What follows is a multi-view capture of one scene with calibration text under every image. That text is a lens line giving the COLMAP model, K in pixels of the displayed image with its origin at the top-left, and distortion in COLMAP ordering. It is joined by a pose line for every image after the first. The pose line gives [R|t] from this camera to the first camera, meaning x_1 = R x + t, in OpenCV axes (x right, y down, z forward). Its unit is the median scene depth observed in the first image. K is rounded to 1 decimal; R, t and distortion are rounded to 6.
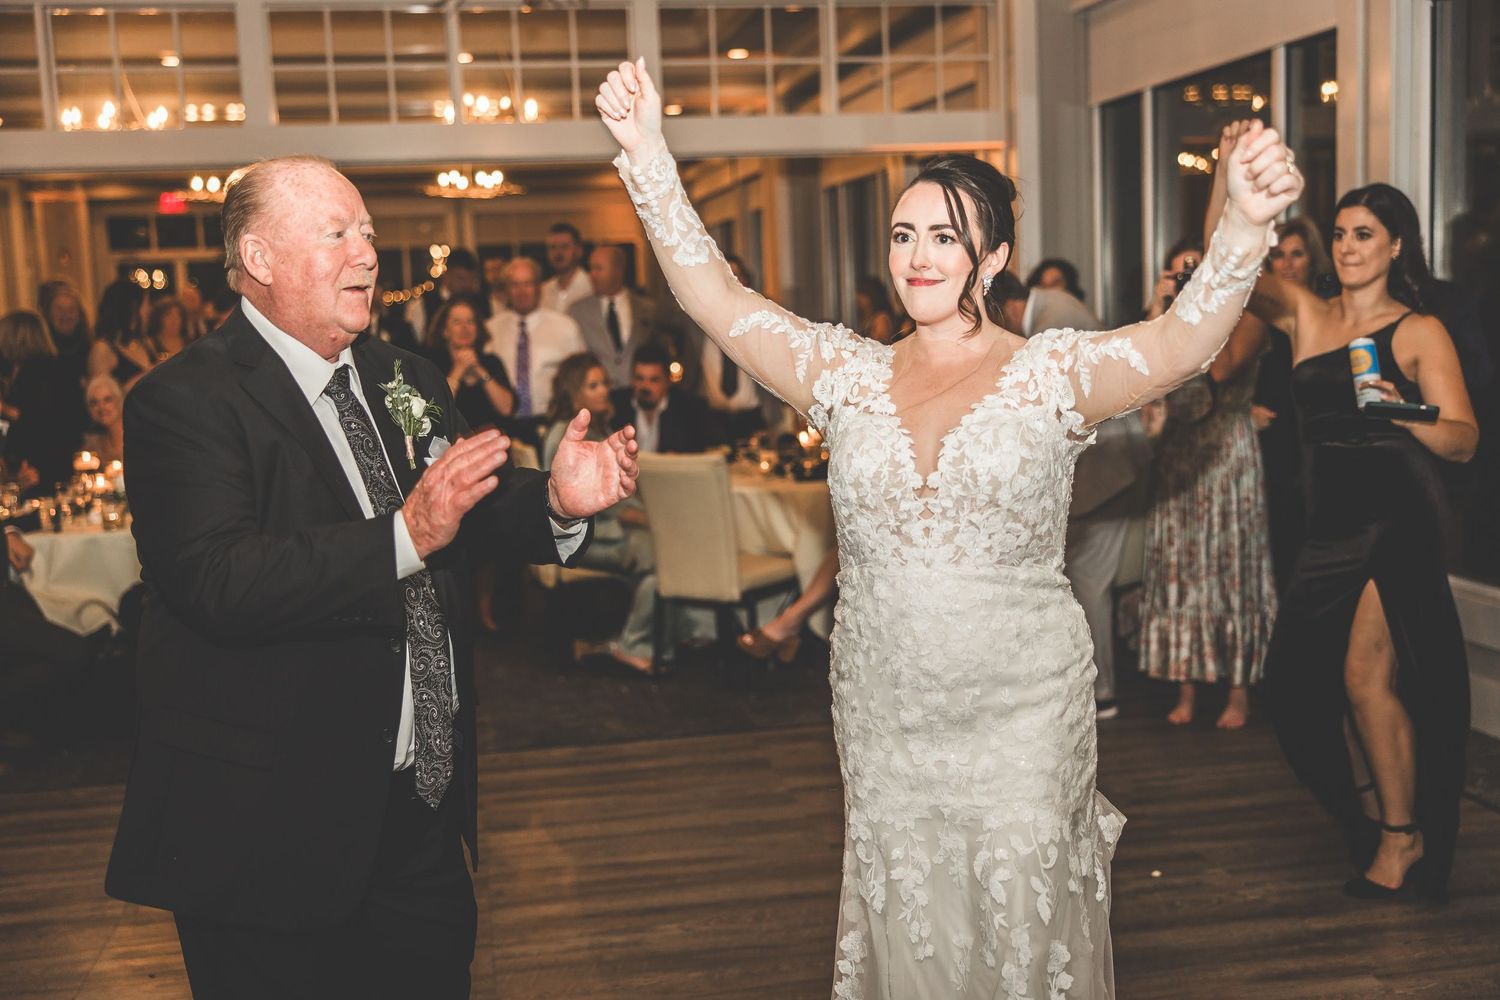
lens RADIAL K [[1664.6, 0, 748.5], [0, 1664.6, 494.5], [0, 0, 1]] dist [0.008885, 0.000000]
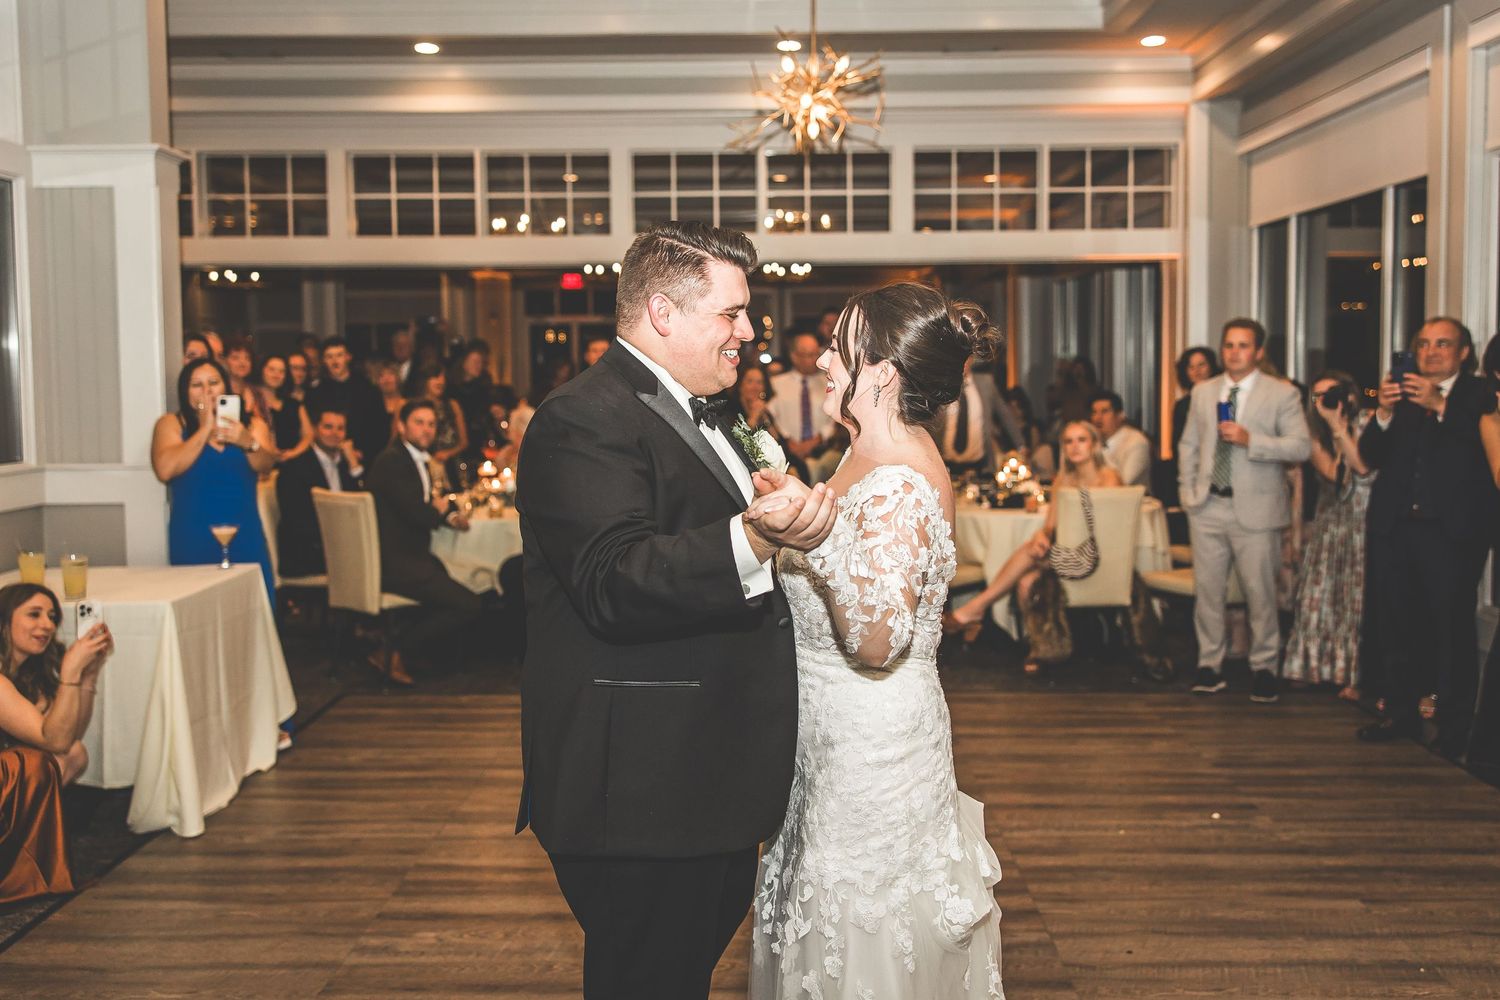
lens RADIAL K [[1336.2, 0, 763.4], [0, 1336.2, 441.3], [0, 0, 1]] dist [0.011583, -0.008685]
pose [[0.981342, 0.041267, -0.187791, 0.049356], [-0.051615, 0.997387, -0.050552, 0.001512], [0.185214, 0.059301, 0.980907, -0.081887]]
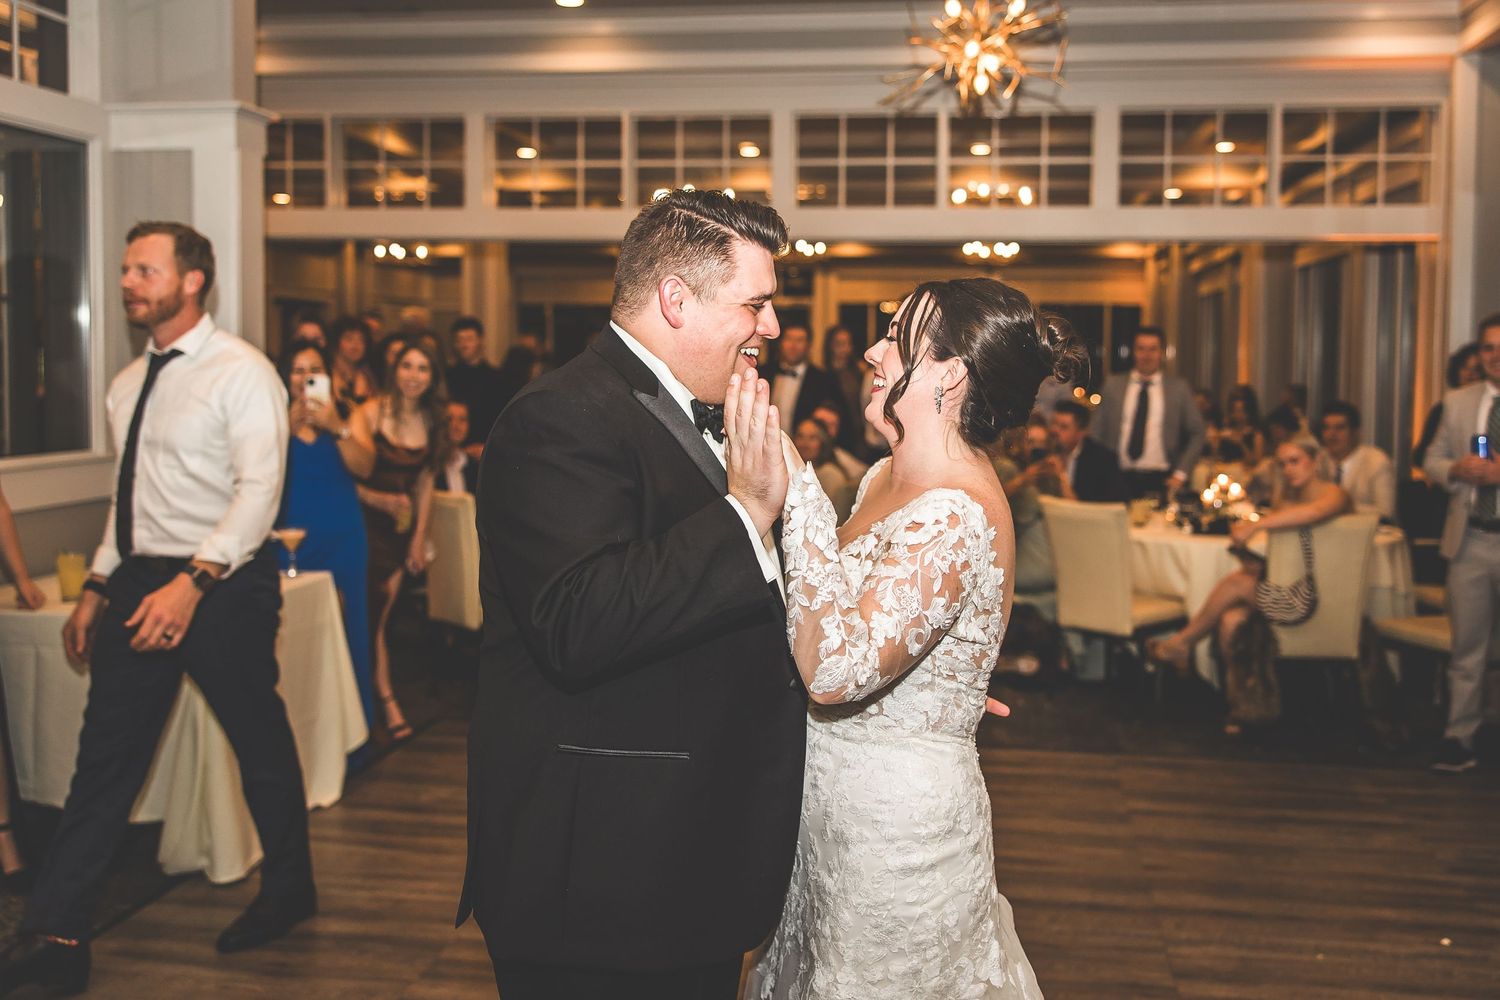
lens RADIAL K [[1450.5, 0, 792.7], [0, 1450.5, 420.3], [0, 0, 1]] dist [-0.001974, 0.000000]
pose [[0.947729, 0.063959, -0.312599, 0.074506], [-0.084179, 0.995113, -0.051609, -0.011274], [0.307771, 0.075225, 0.948482, -0.011860]]
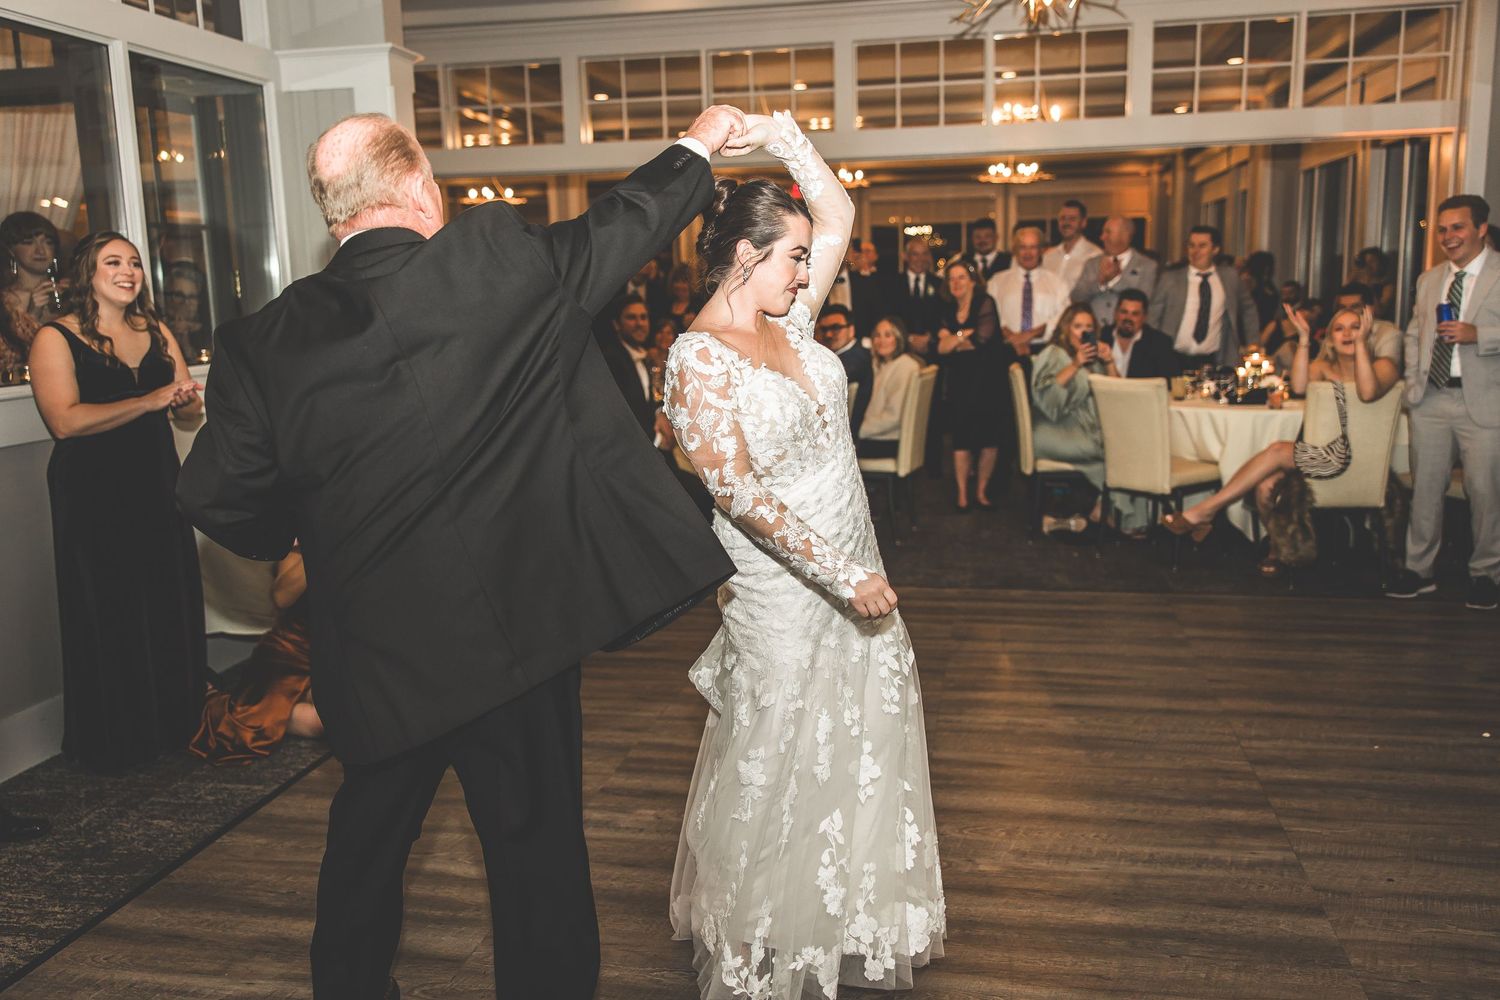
lens RADIAL K [[1254.8, 0, 748.3], [0, 1254.8, 498.5], [0, 0, 1]] dist [0.010765, -0.001924]
pose [[0.930164, 0.078468, -0.358660, 0.037517], [-0.054076, 0.995520, 0.077560, 0.008652], [0.363139, -0.052749, 0.930241, -0.025591]]
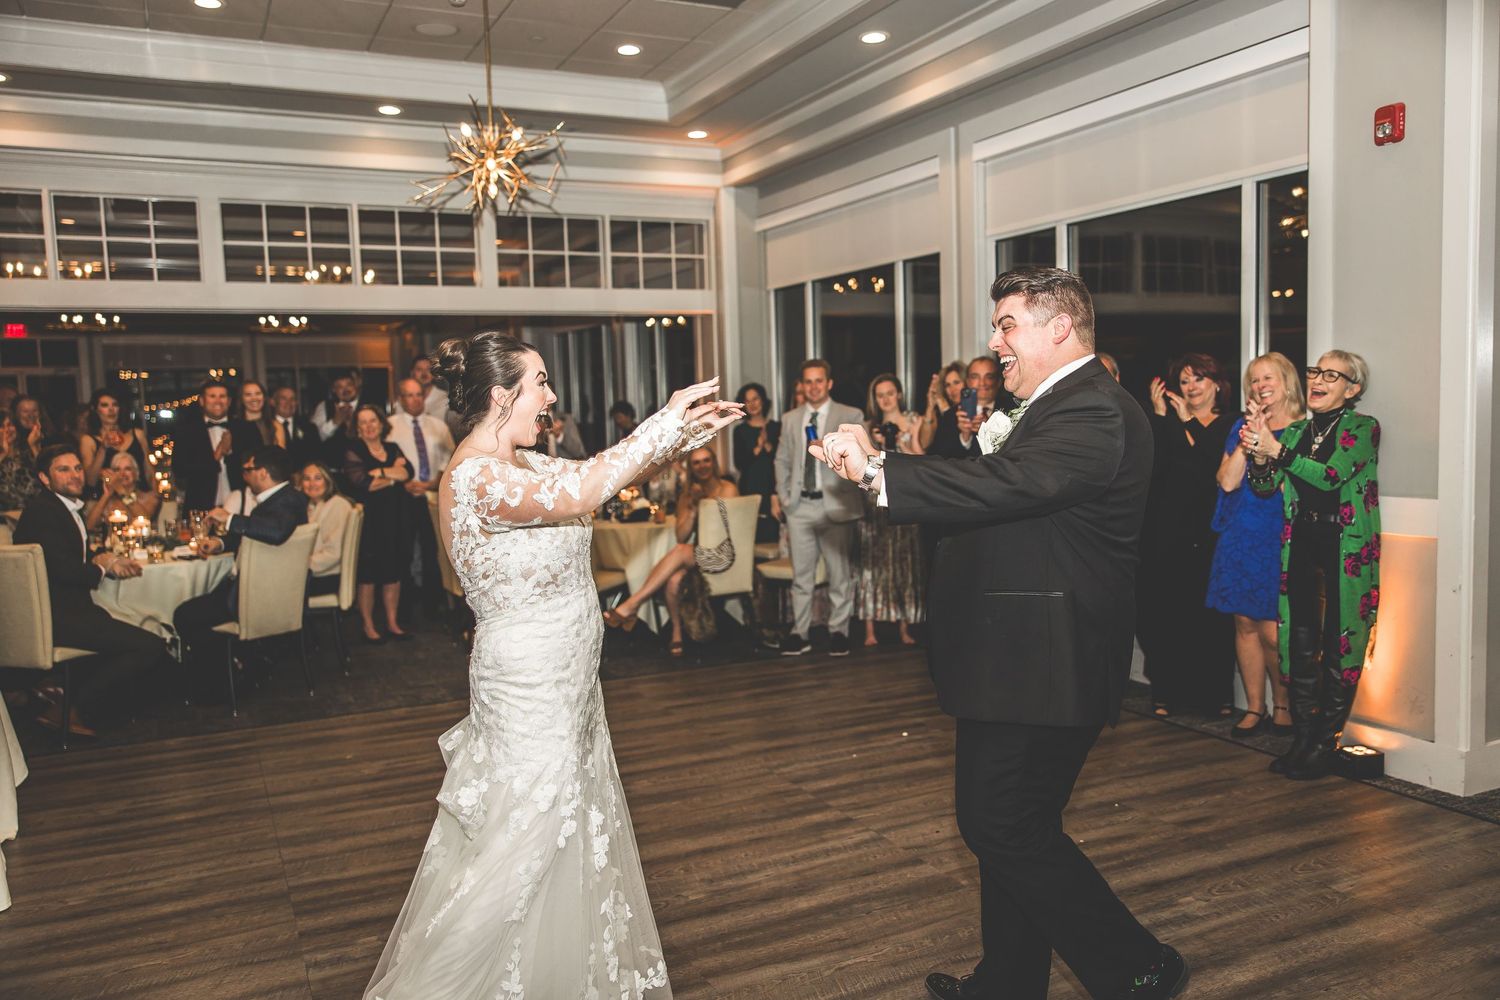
lens RADIAL K [[1172.1, 0, 750.9], [0, 1172.1, 502.6], [0, 0, 1]] dist [0.011248, -0.008659]
pose [[0.963269, -0.011586, 0.268289, -0.149463], [0.022417, 0.999051, -0.037341, 0.016866], [-0.267602, 0.041983, 0.962614, -0.095524]]
